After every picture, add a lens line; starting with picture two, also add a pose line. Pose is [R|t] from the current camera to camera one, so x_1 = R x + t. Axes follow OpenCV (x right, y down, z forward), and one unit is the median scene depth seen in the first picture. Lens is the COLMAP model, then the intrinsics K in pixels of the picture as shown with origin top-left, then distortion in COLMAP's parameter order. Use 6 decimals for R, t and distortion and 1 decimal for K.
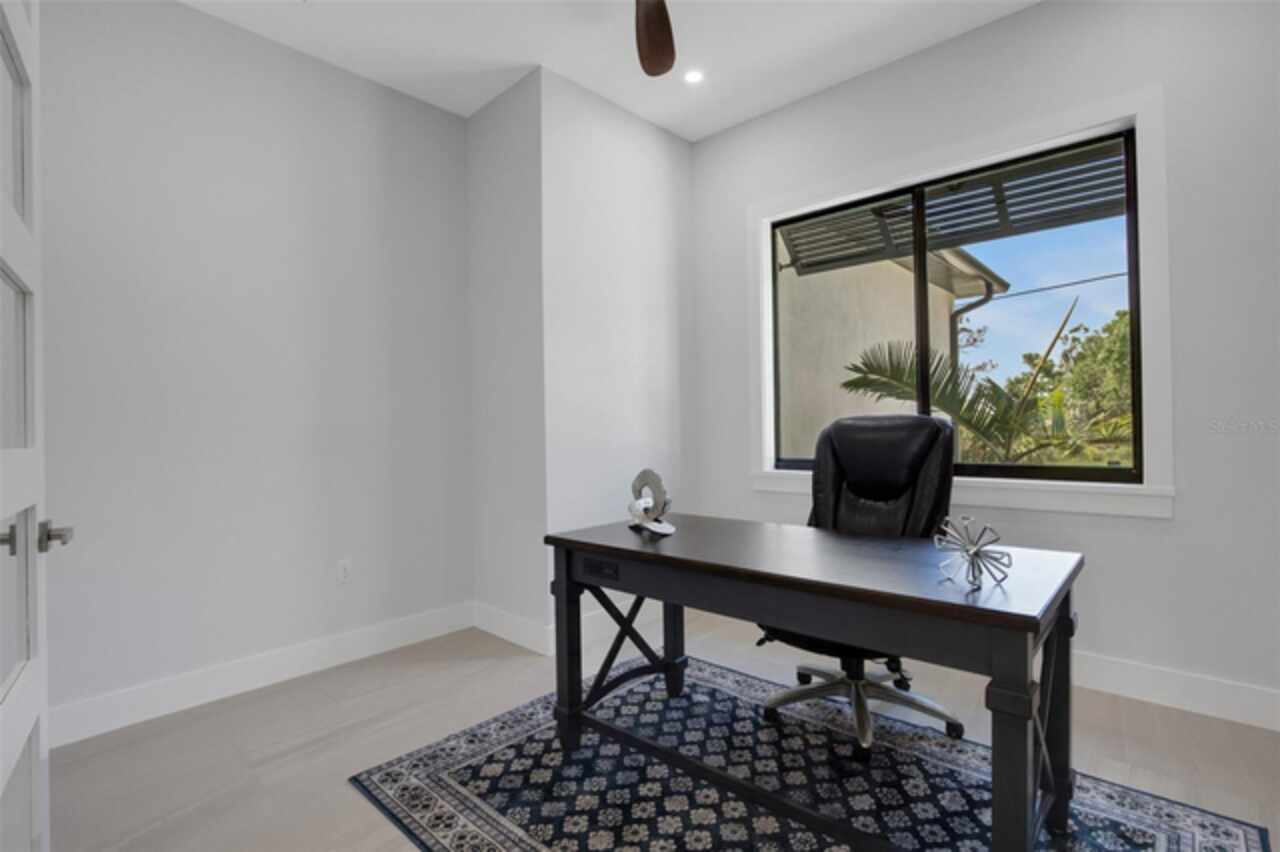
lens RADIAL K [[614.4, 0, 647.9], [0, 614.4, 422.6], [0, 0, 1]] dist [-0.015175, -0.000417]
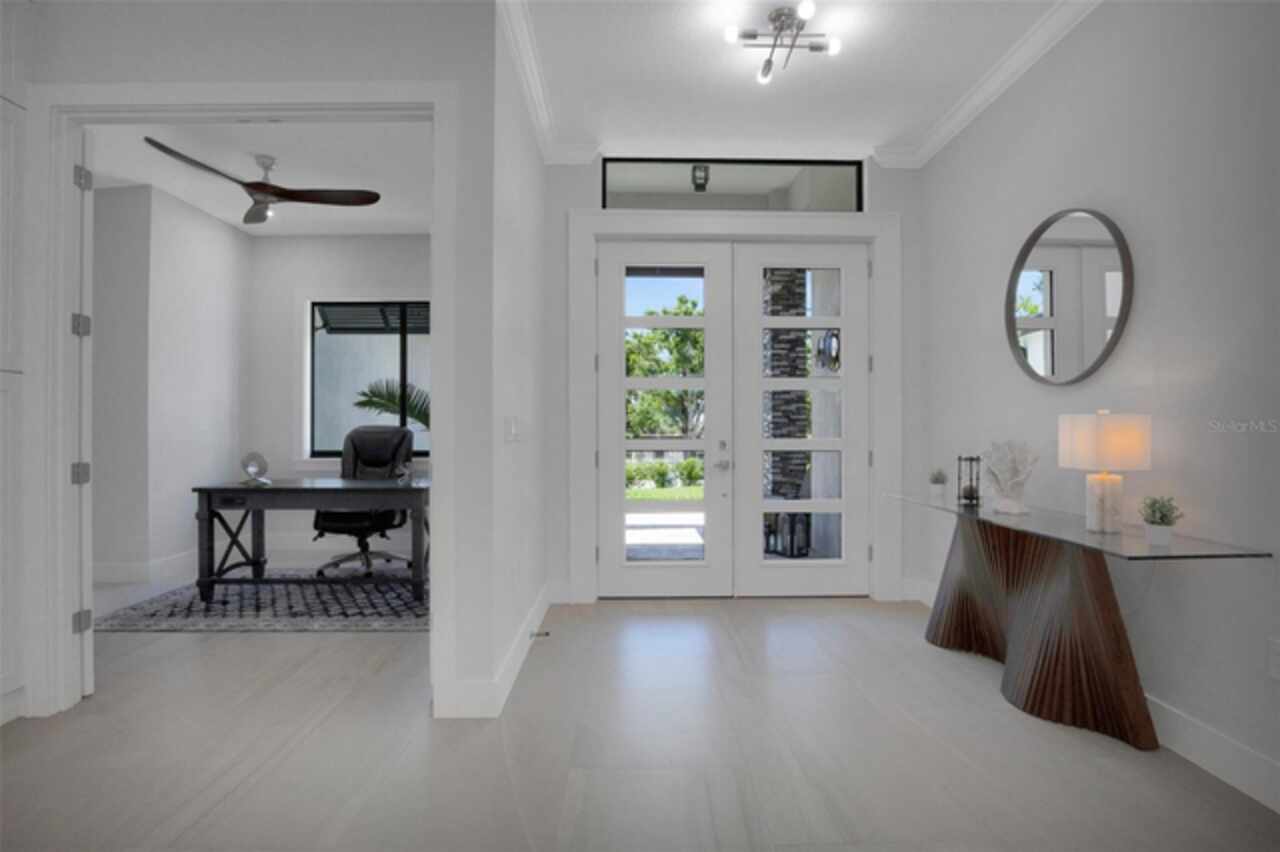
lens RADIAL K [[614.4, 0, 647.9], [0, 614.4, 422.6], [0, 0, 1]] dist [-0.015175, -0.000417]
pose [[0.717965, 0.017532, 0.695859, -0.324698], [-0.009313, 0.999835, -0.015583, 0.003387], [-0.696017, 0.004708, 0.718010, -0.892107]]
